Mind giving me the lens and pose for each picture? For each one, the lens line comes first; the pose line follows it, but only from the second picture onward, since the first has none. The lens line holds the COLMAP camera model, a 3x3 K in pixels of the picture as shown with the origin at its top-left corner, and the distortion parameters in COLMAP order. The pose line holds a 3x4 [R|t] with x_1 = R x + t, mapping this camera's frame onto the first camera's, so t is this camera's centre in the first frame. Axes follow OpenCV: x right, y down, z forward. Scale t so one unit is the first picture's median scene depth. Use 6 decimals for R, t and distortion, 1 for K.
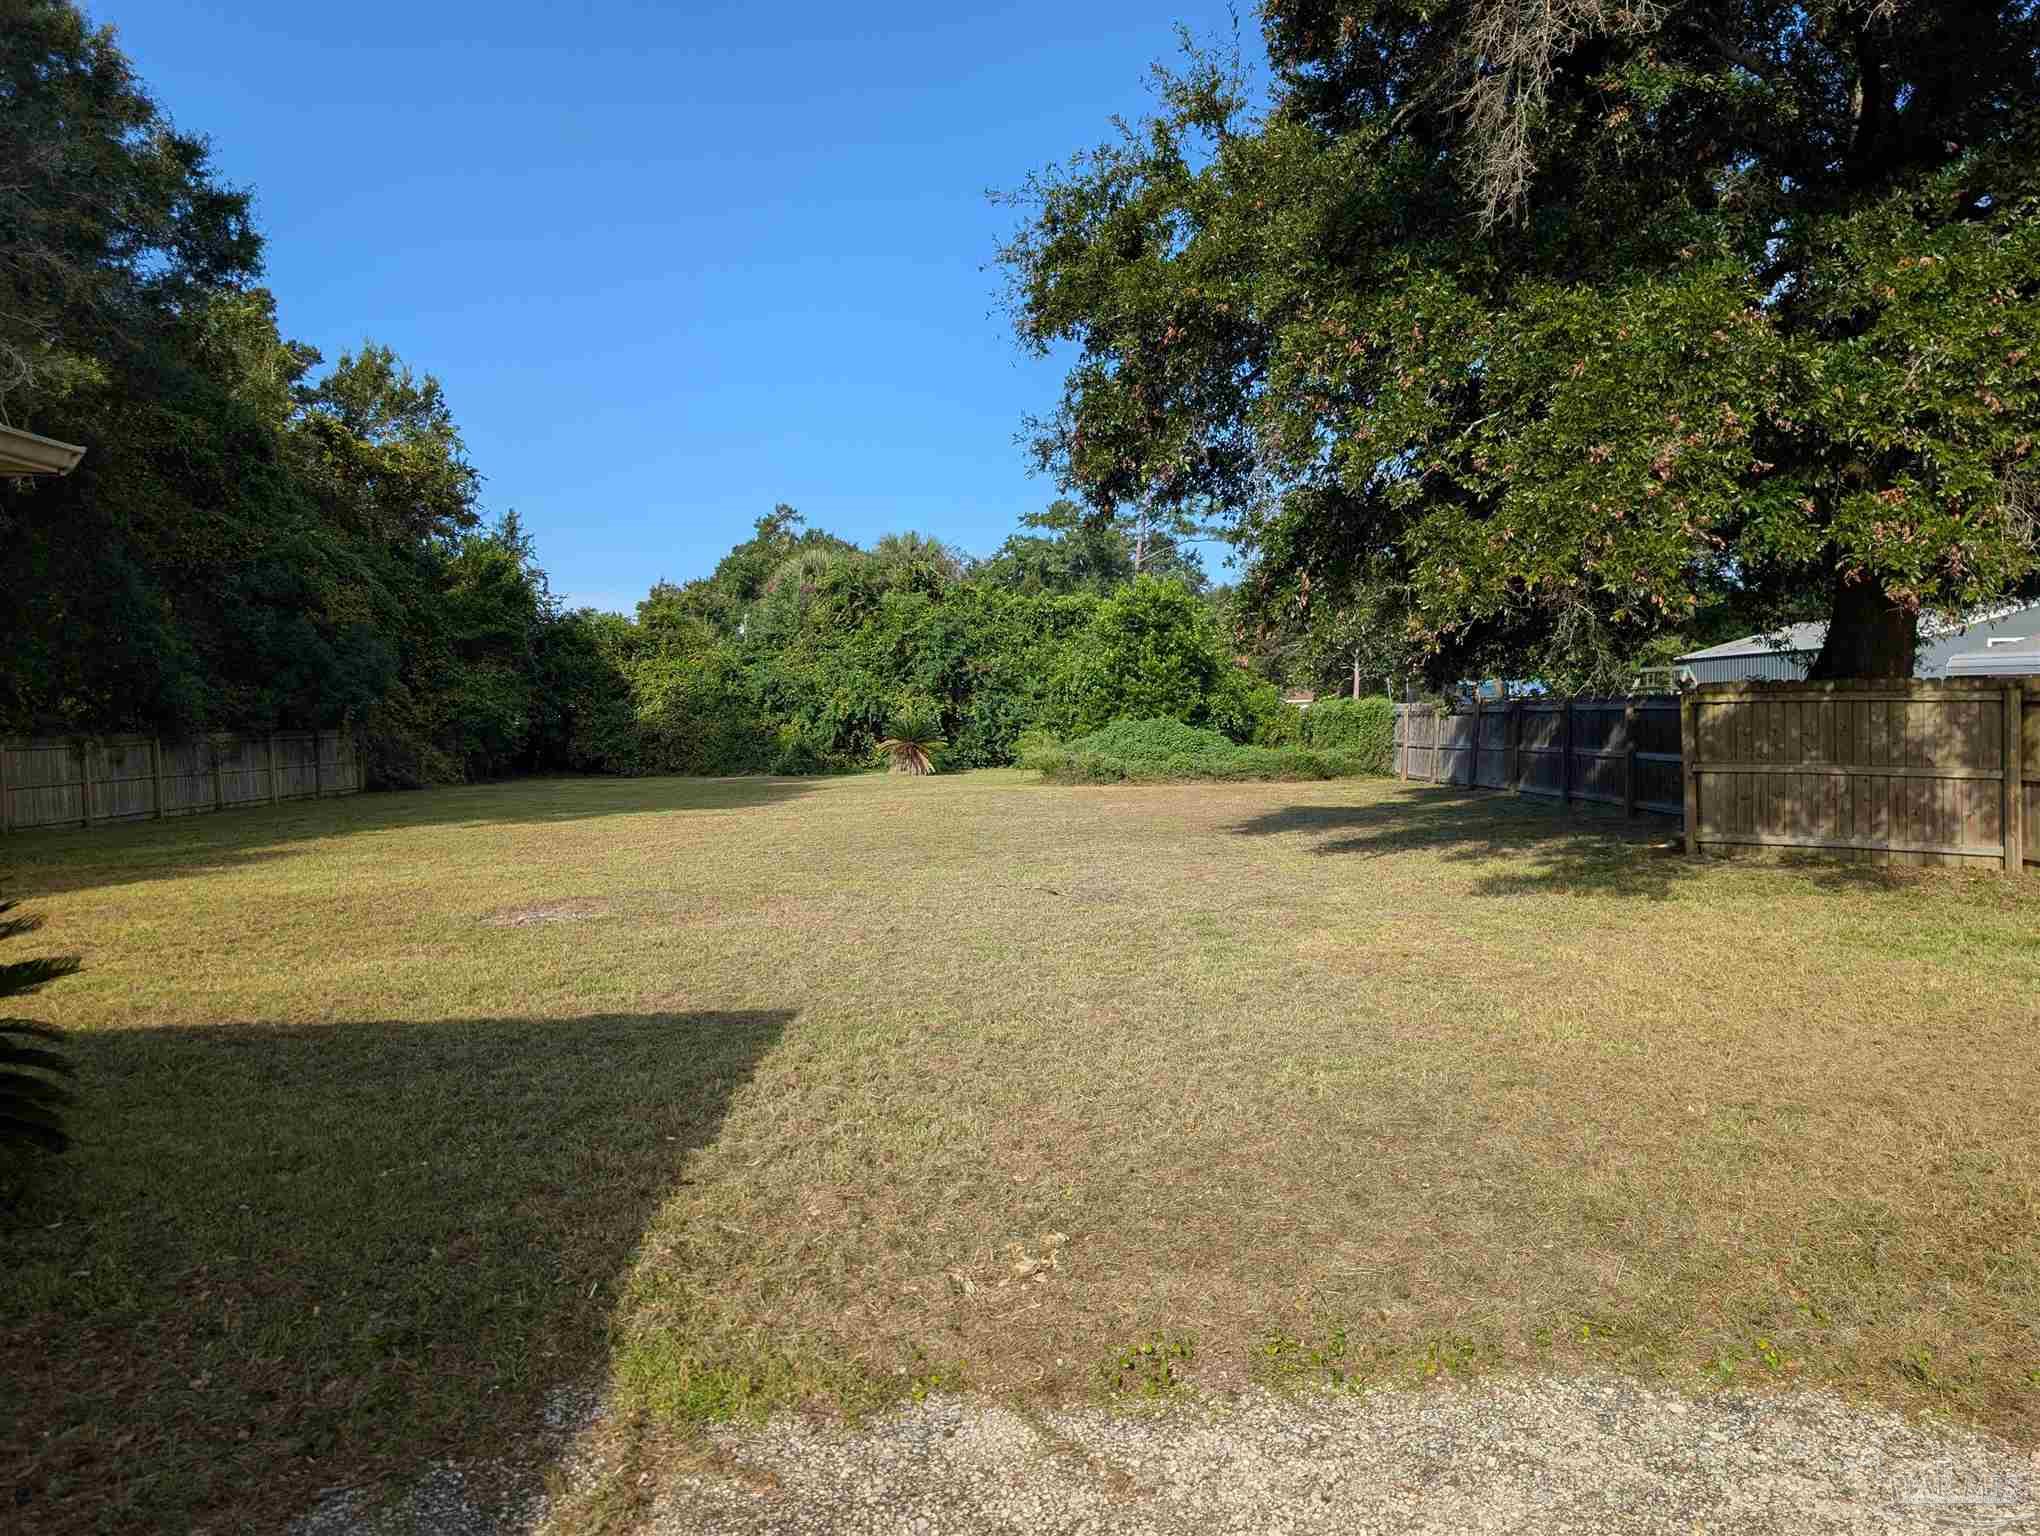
lens RADIAL K [[1477.4, 0, 1019.5], [0, 1477.4, 768.6], [0, 0, 1]] dist [0.024950, -0.009766]
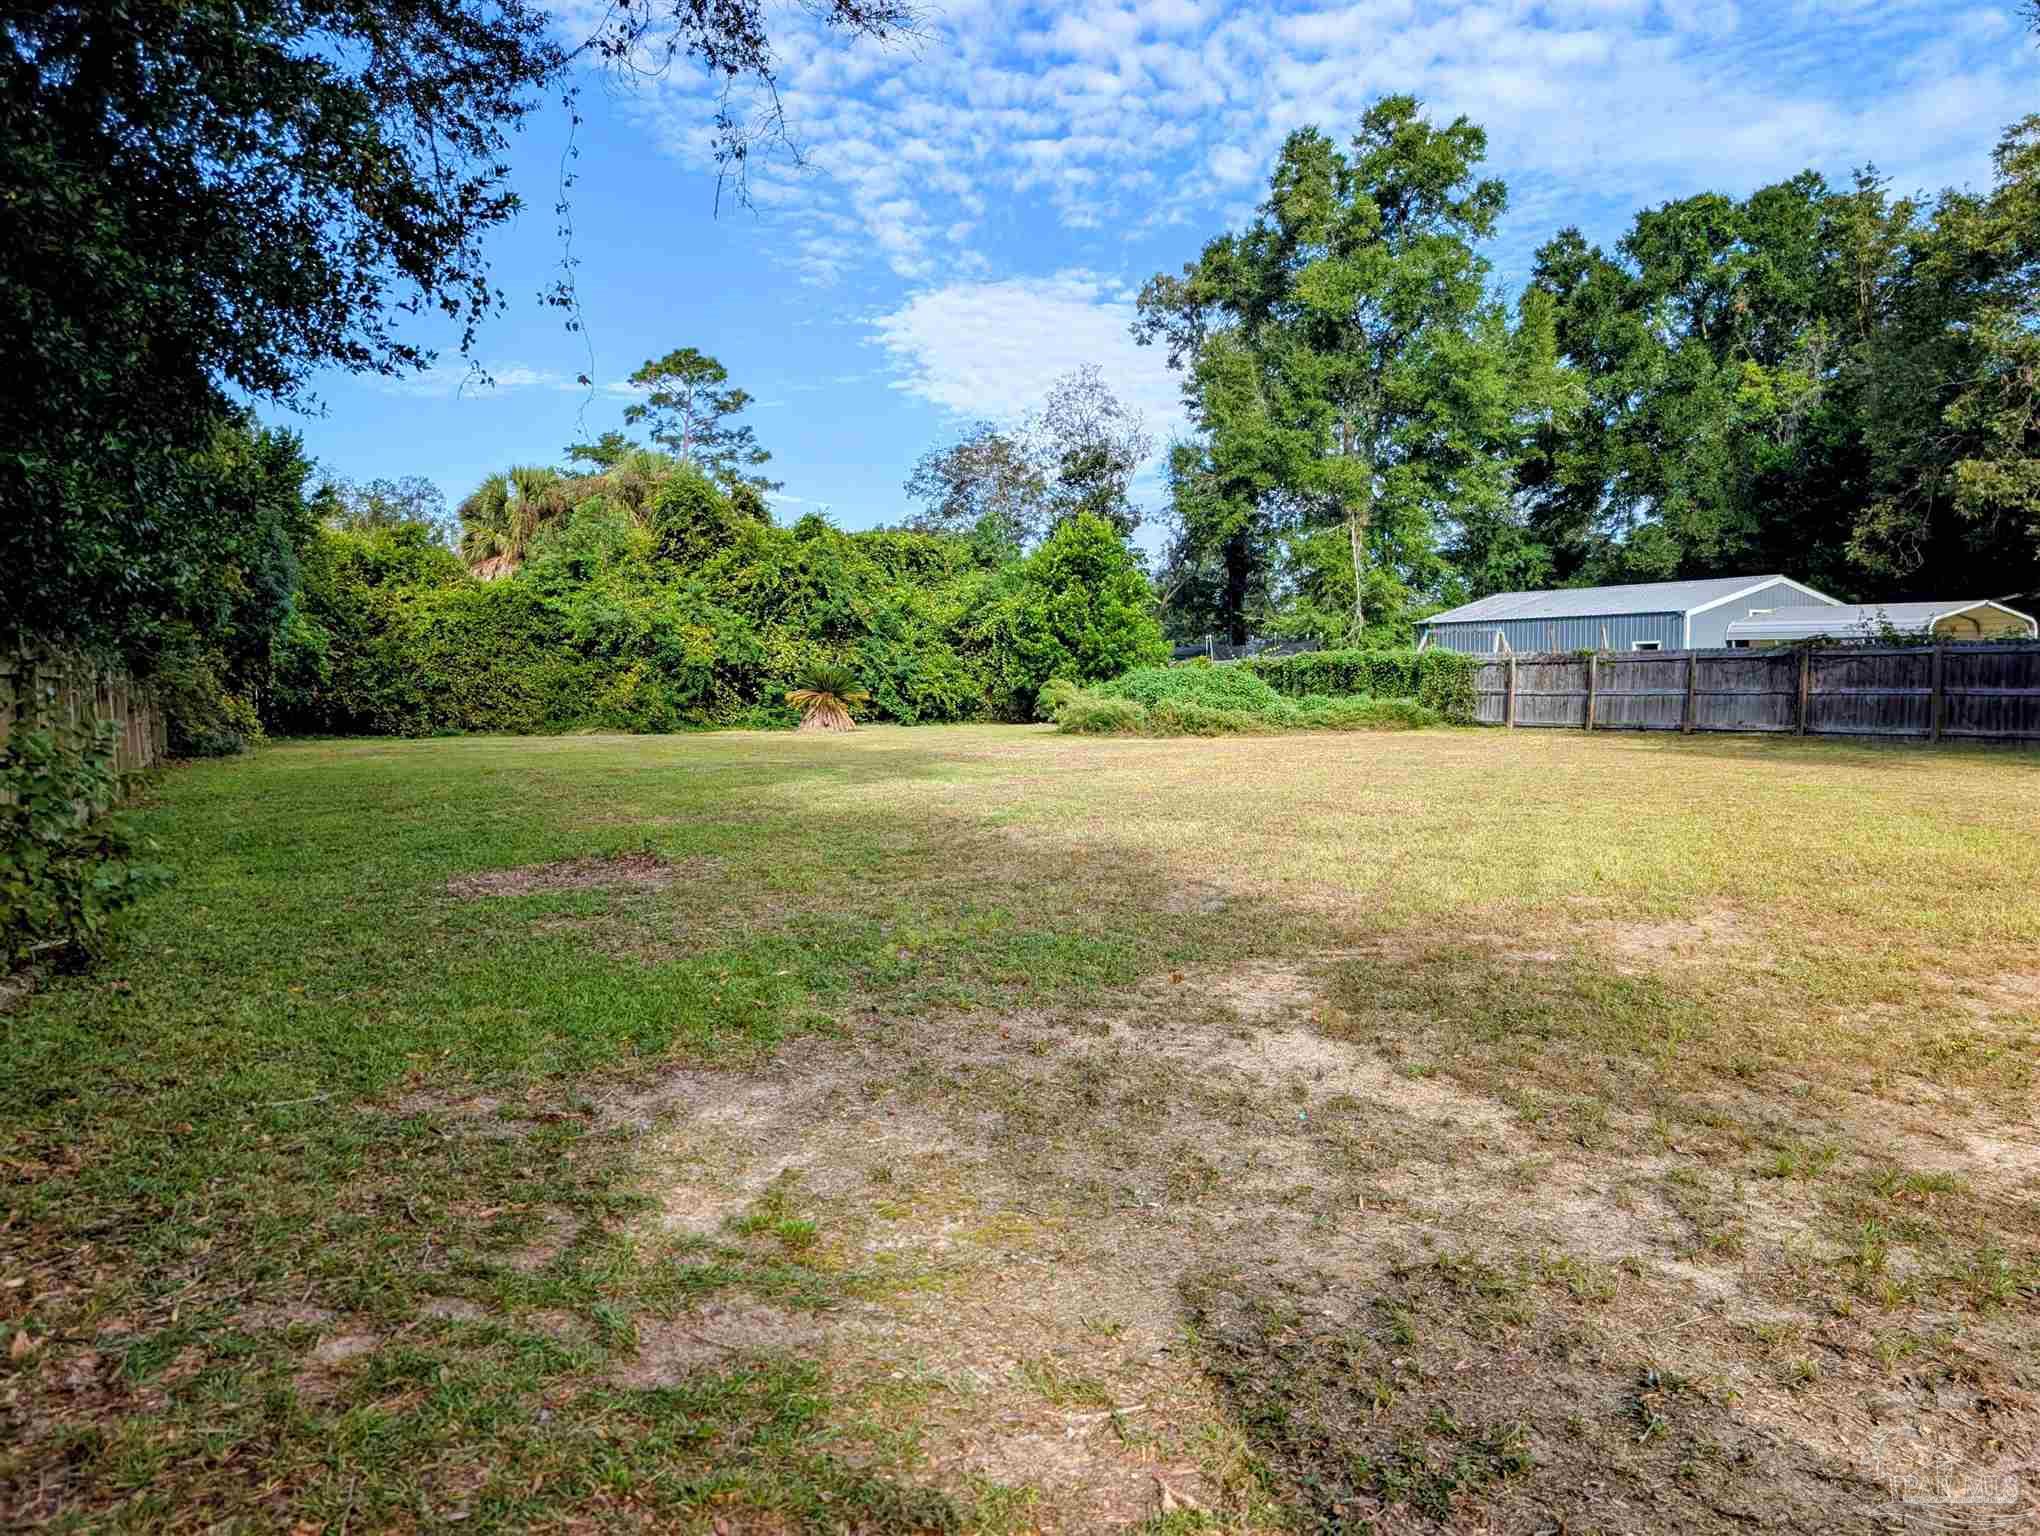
lens RADIAL K [[1477.4, 0, 1016.1], [0, 1477.4, 769.0], [0, 0, 1]] dist [0.024950, -0.009766]
pose [[0.899902, -0.017710, 0.435733, -0.318531], [0.006860, 0.999626, 0.026460, 0.003907], [-0.436039, -0.020823, 0.899687, 0.158123]]
